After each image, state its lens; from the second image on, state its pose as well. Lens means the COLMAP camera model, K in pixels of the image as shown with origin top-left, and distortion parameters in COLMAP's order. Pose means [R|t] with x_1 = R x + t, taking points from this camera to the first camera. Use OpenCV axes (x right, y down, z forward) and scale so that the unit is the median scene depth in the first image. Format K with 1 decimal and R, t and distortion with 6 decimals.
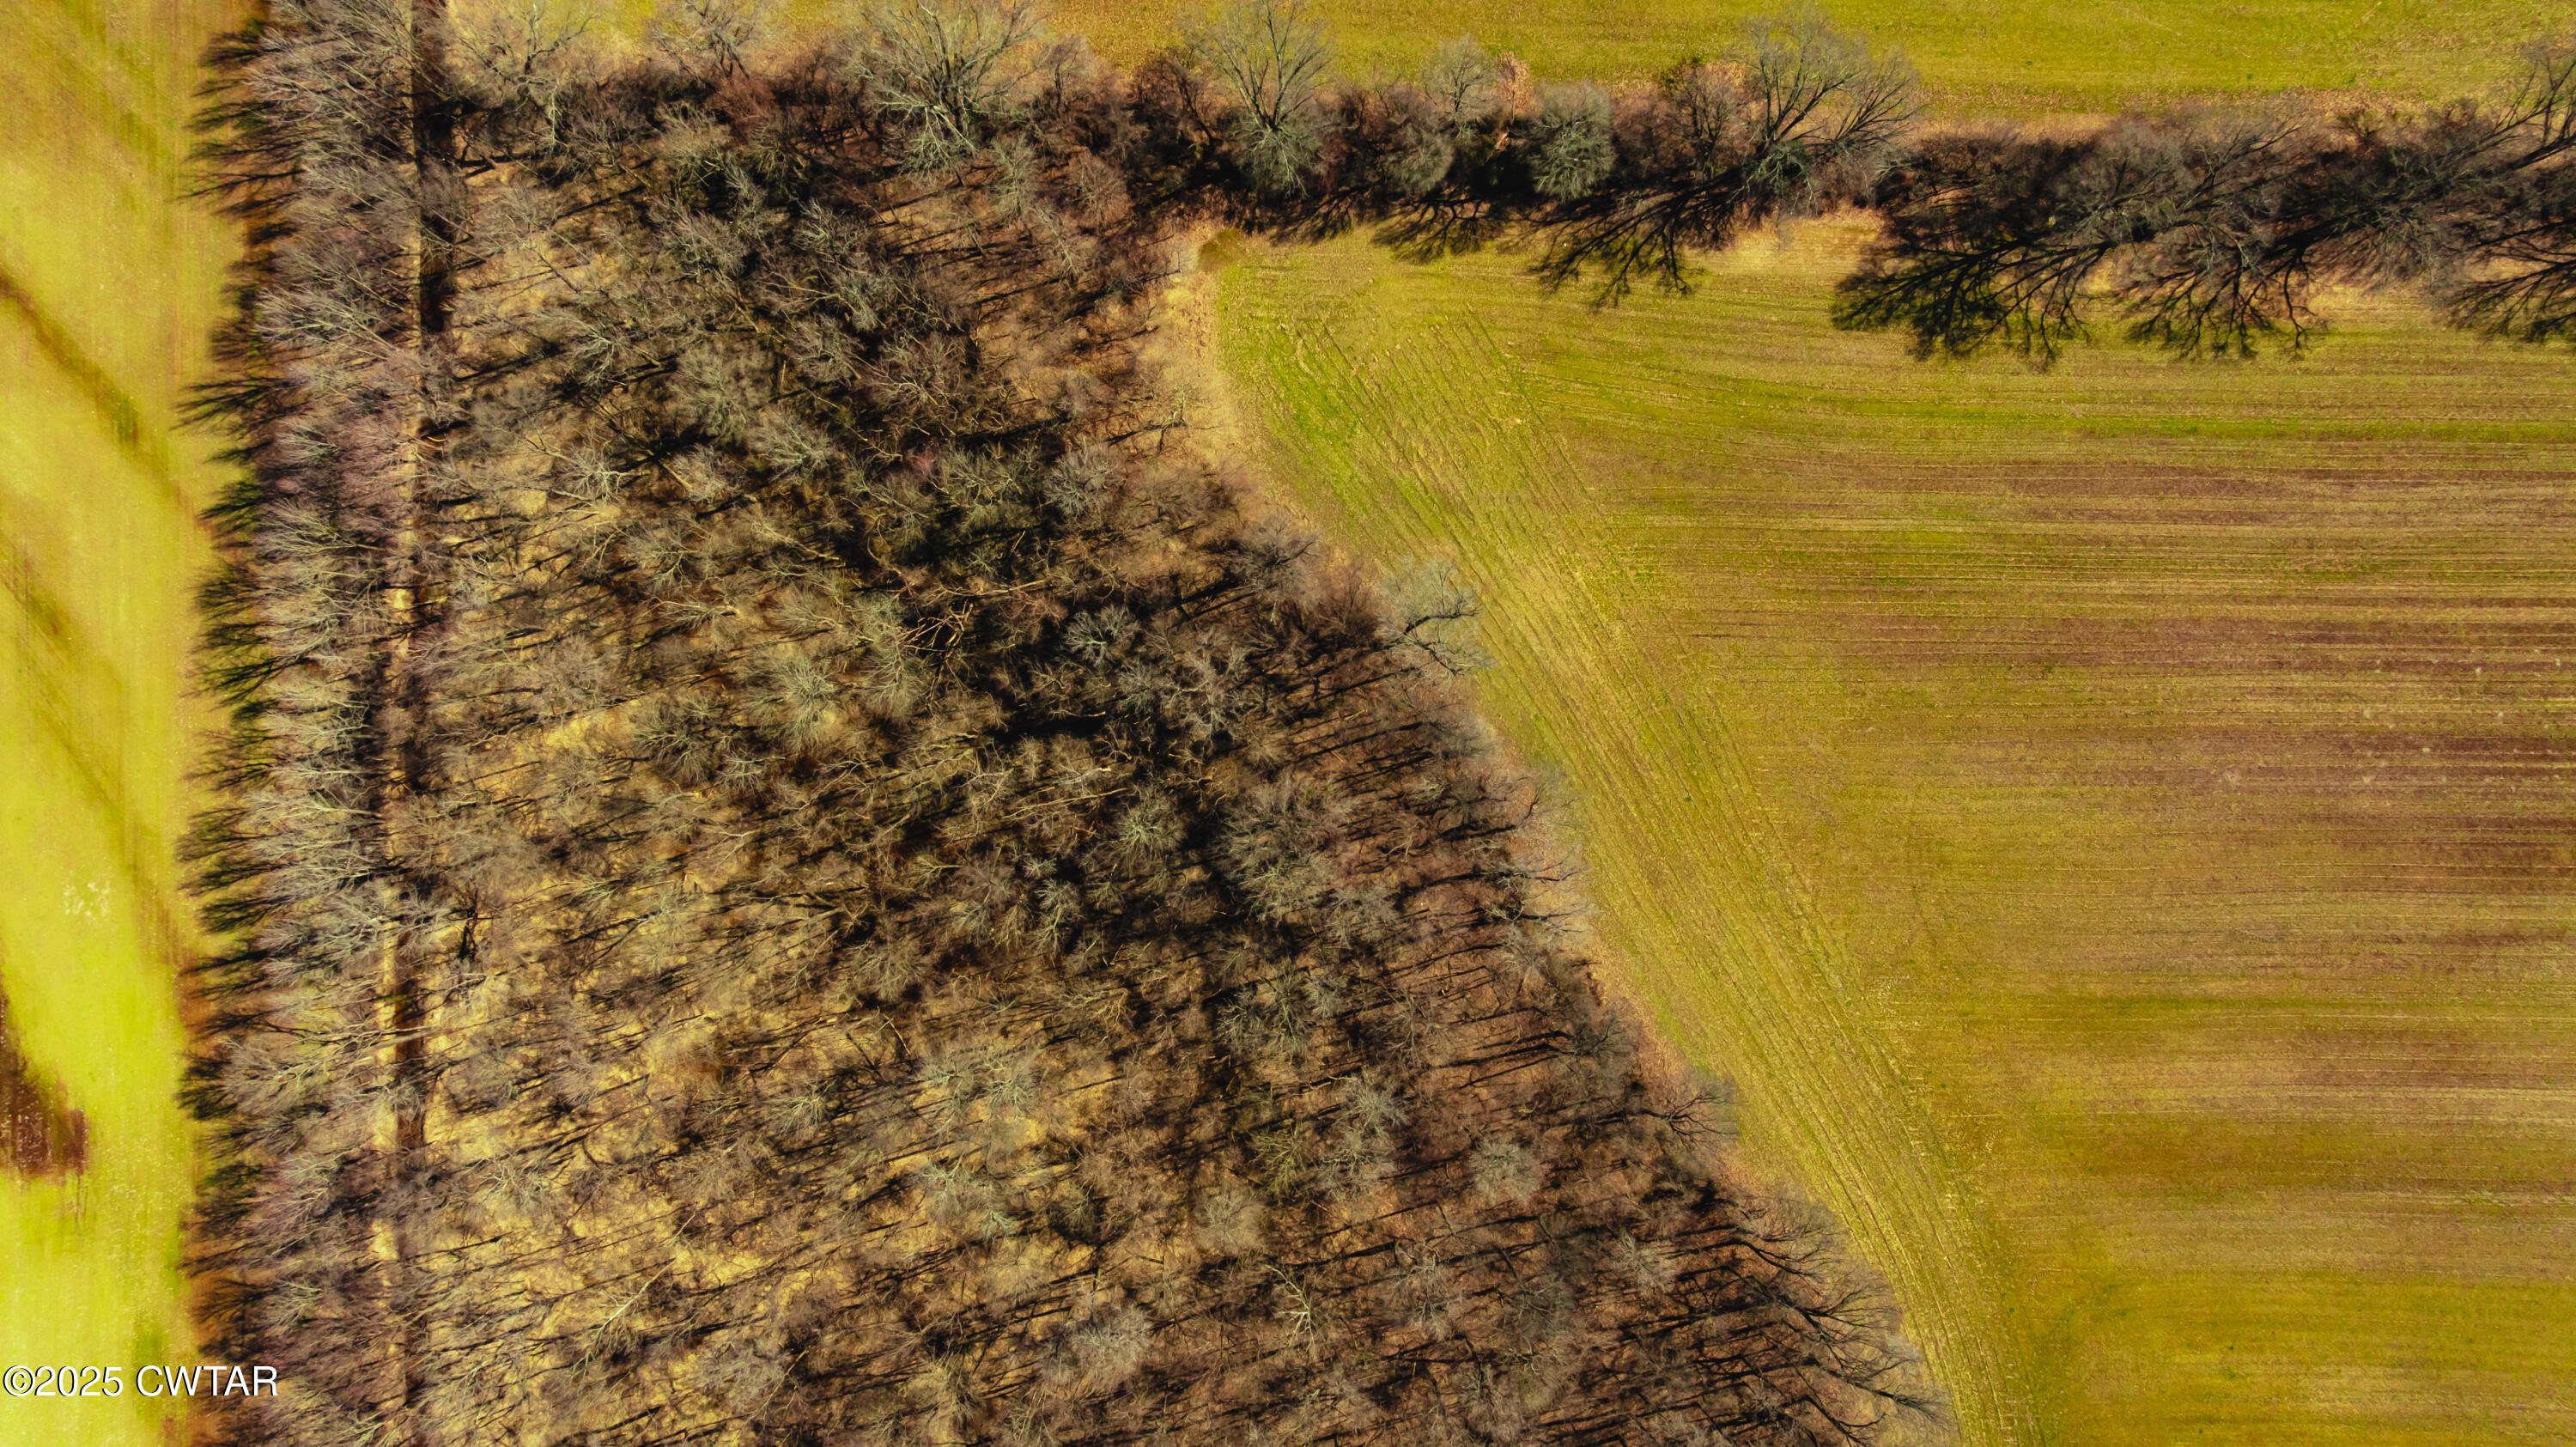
lens RADIAL K [[1817.5, 0, 1285.3], [0, 1817.5, 727.0], [0, 0, 1]] dist [-0.025653, 0.022810]
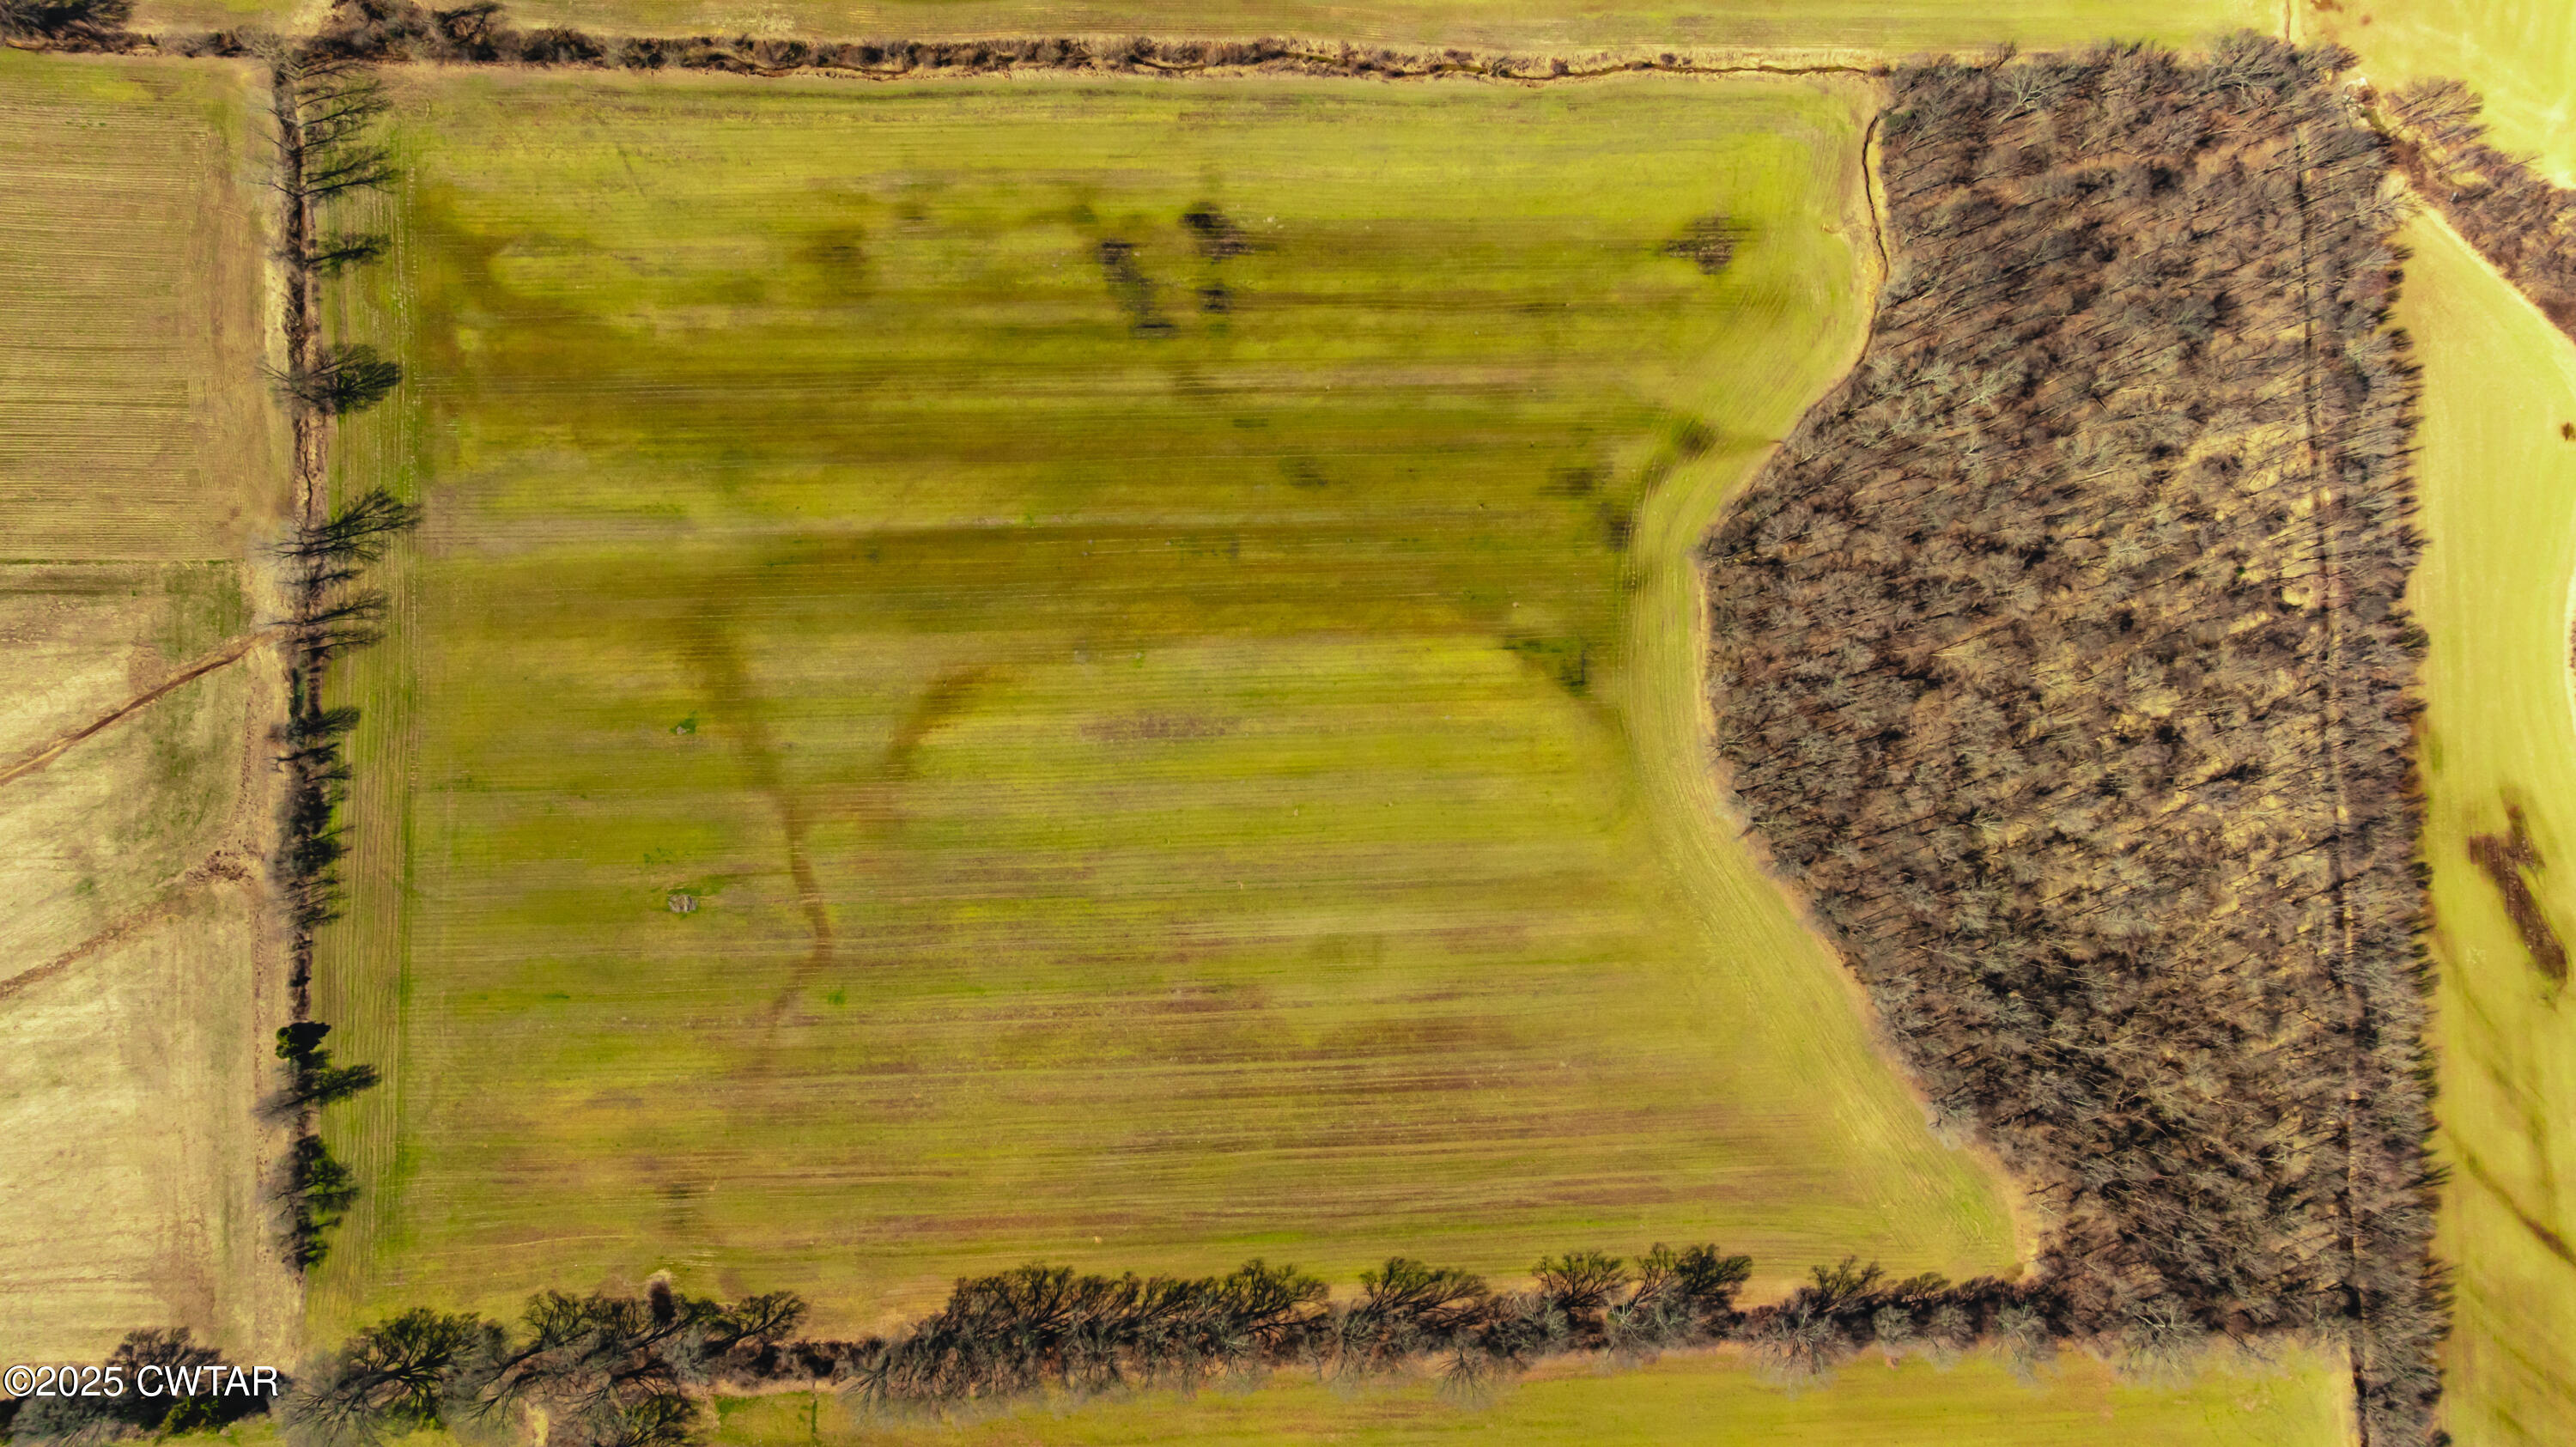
lens RADIAL K [[1817.5, 0, 1293.2], [0, 1817.5, 718.7], [0, 0, 1]] dist [-0.025653, 0.022810]
pose [[-0.996769, 0.043884, -0.067268, 0.985598], [-0.046435, -0.998242, 0.036840, 0.384605], [-0.065533, 0.039844, 0.997055, -1.213254]]
